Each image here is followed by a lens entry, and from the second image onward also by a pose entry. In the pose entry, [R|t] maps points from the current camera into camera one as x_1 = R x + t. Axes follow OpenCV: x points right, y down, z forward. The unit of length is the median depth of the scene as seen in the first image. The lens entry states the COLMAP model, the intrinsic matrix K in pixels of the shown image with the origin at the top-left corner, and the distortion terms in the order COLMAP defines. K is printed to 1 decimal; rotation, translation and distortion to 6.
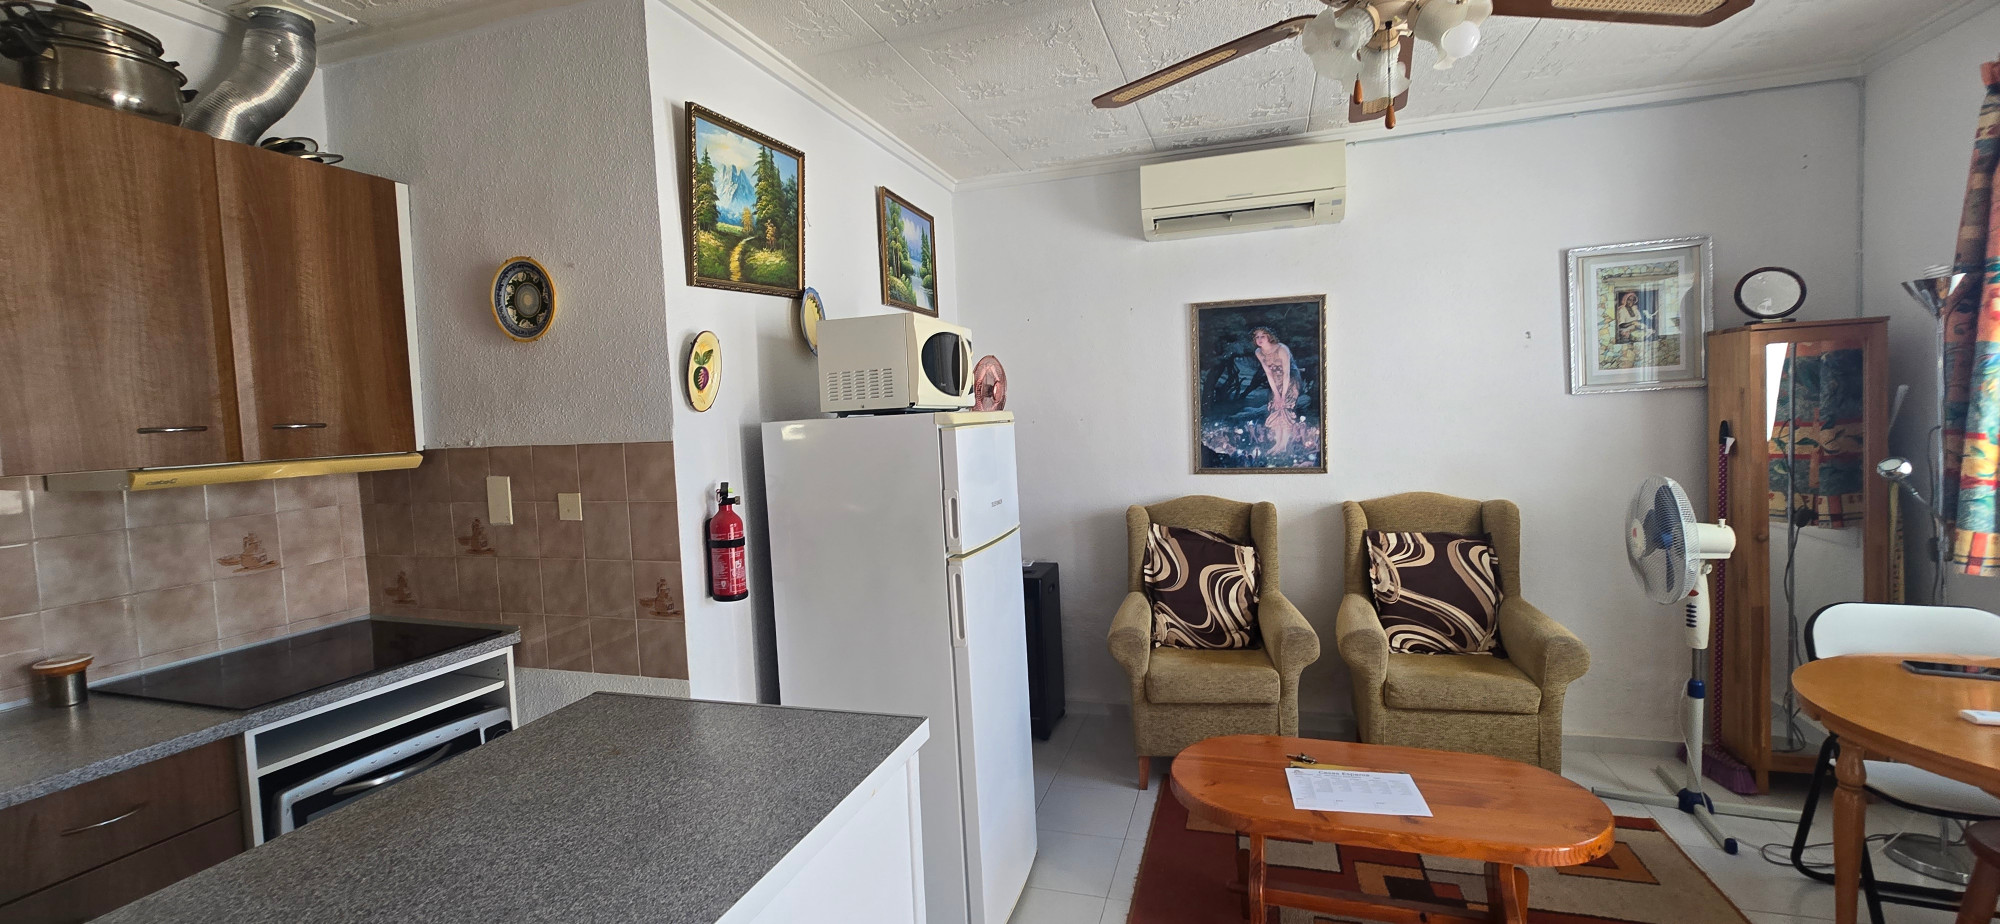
lens RADIAL K [[815.9, 0, 999.4], [0, 815.9, 452.5], [0, 0, 1]] dist [-0.002158, -0.000423]
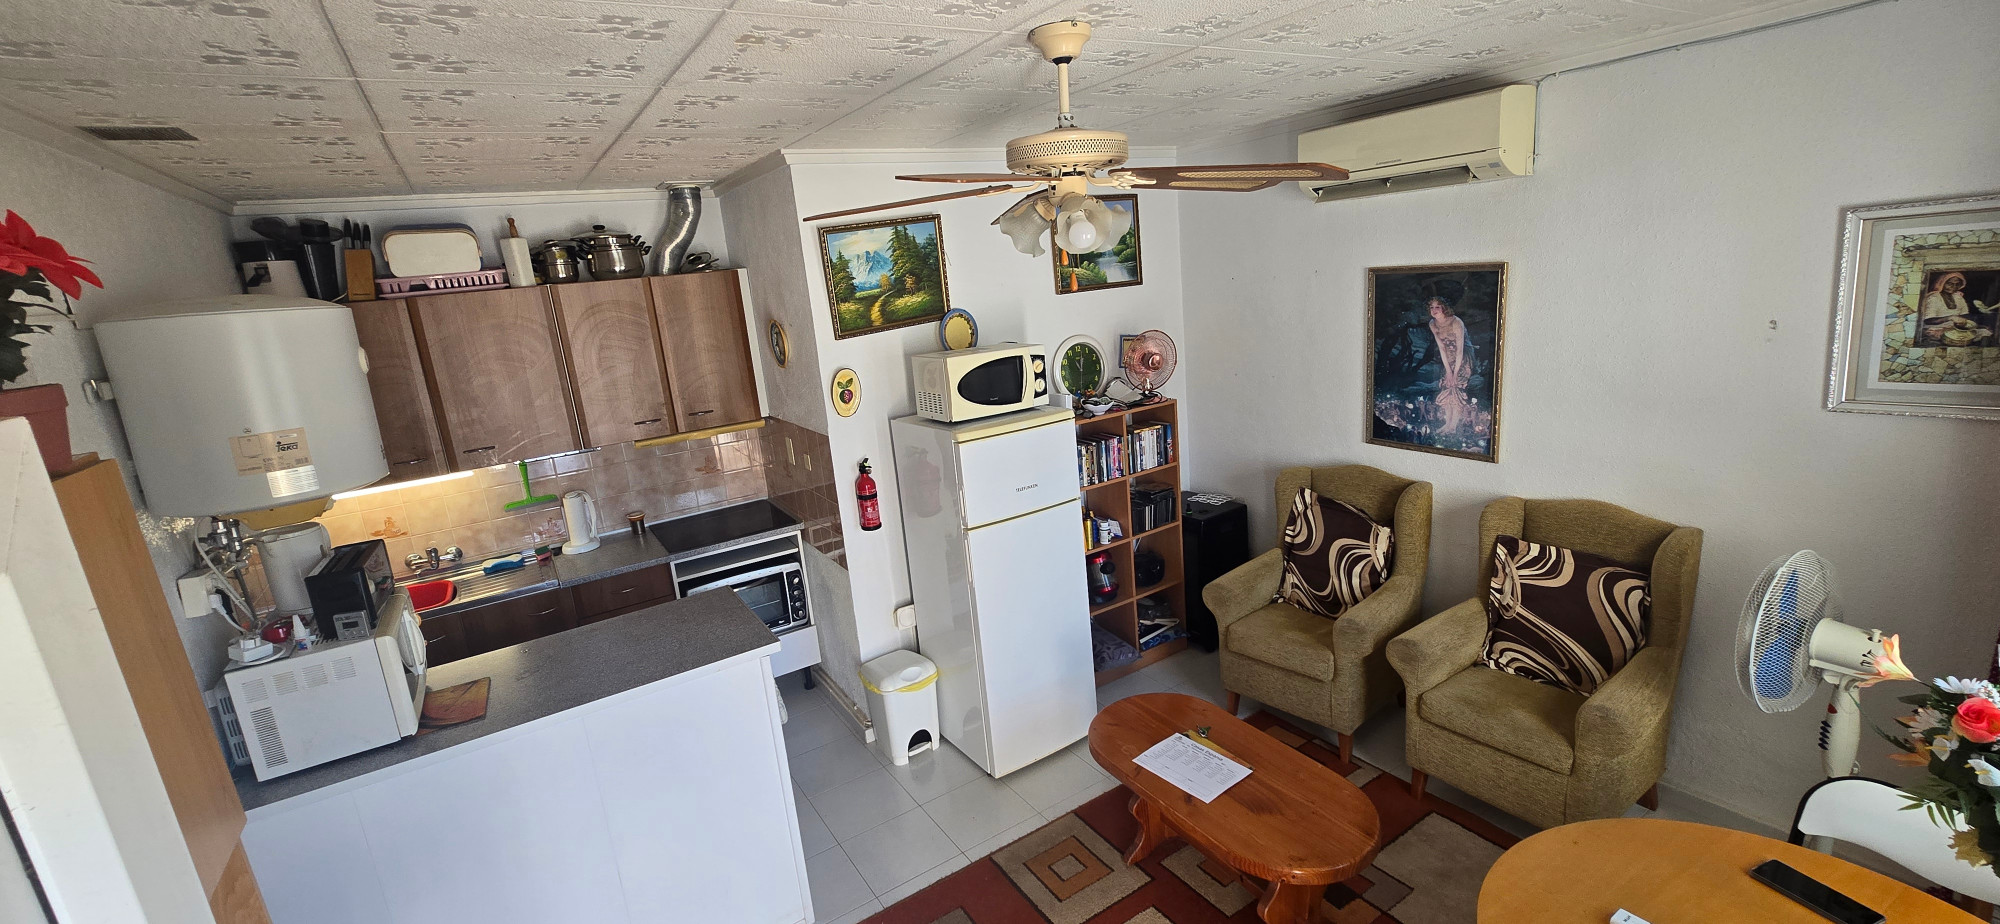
lens RADIAL K [[810.7, 0, 994.2], [0, 810.7, 454.8], [0, 0, 1]] dist [-0.001314, 0.001190]
pose [[0.769422, 0.115490, -0.628213, 0.584573], [0.026204, 0.976983, 0.211703, -0.204910], [0.638202, -0.179351, 0.748686, -0.028203]]
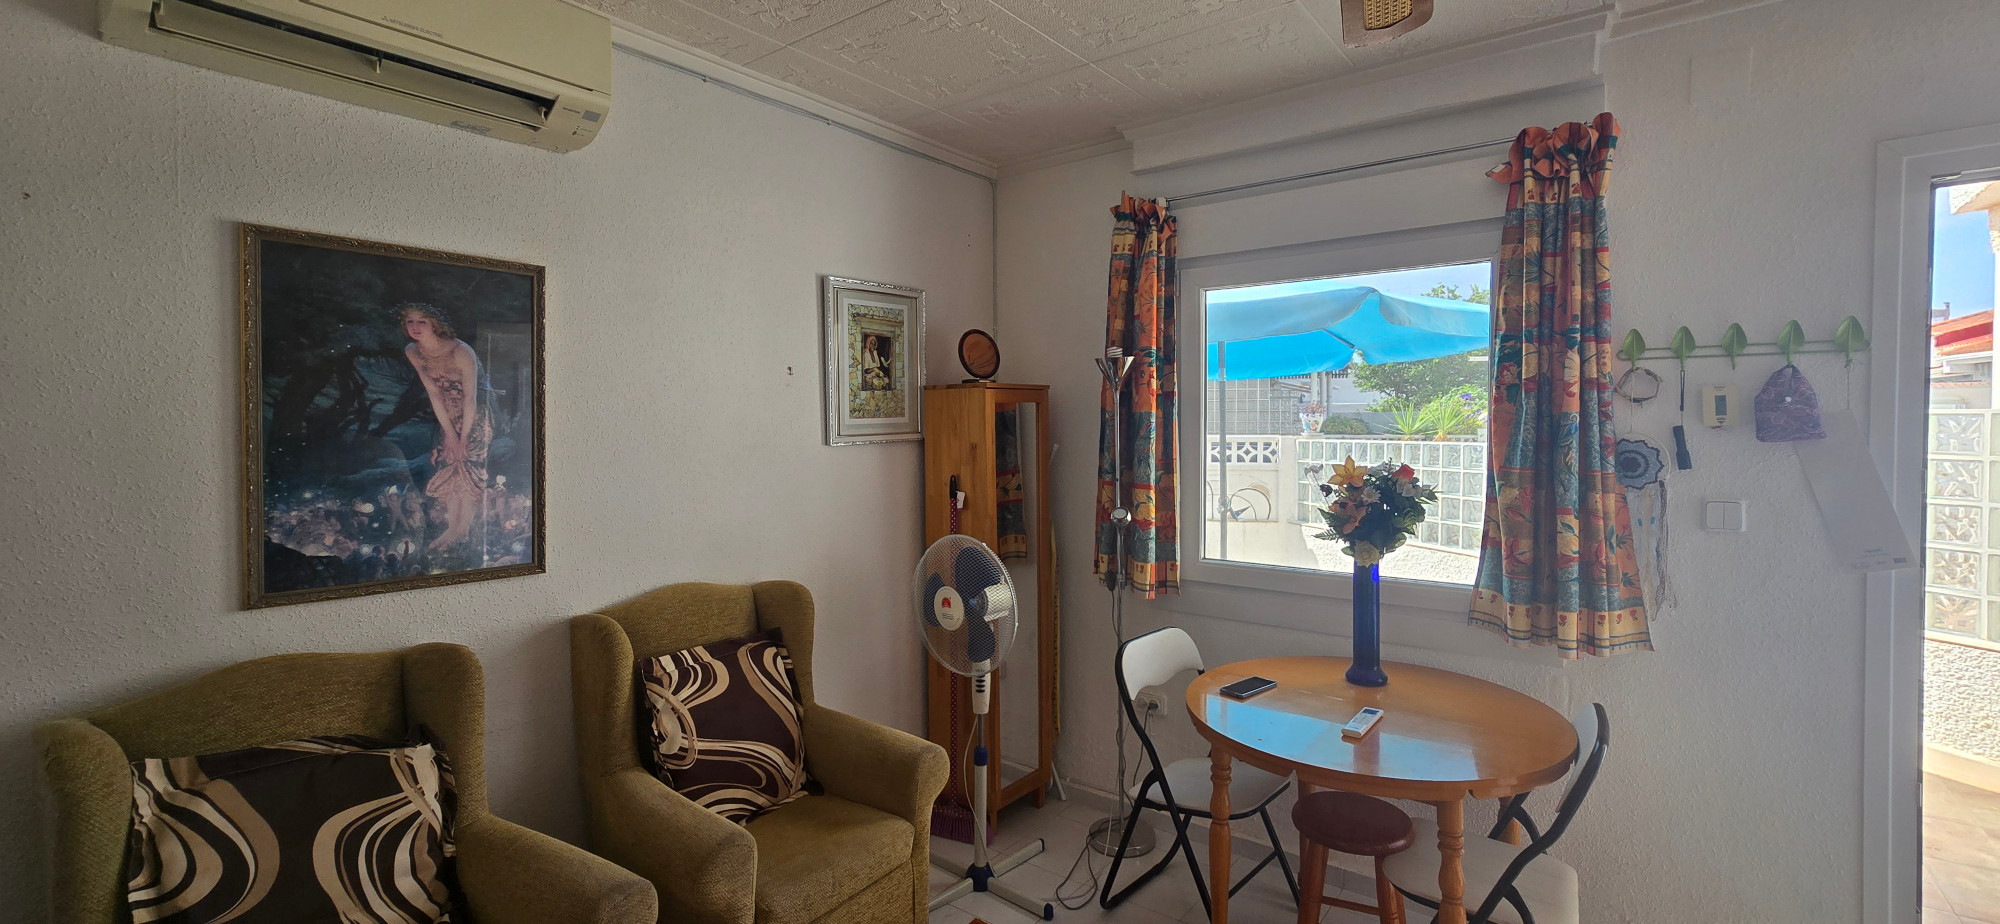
lens RADIAL K [[837.6, 0, 1020.2], [0, 837.6, 444.8], [0, 0, 1]] dist [-0.001004, -0.000129]
pose [[0.330904, 0.018473, 0.943484, -0.055048], [0.041790, 0.998541, -0.034208, -0.033676], [-0.942739, 0.050747, 0.329649, 0.521101]]
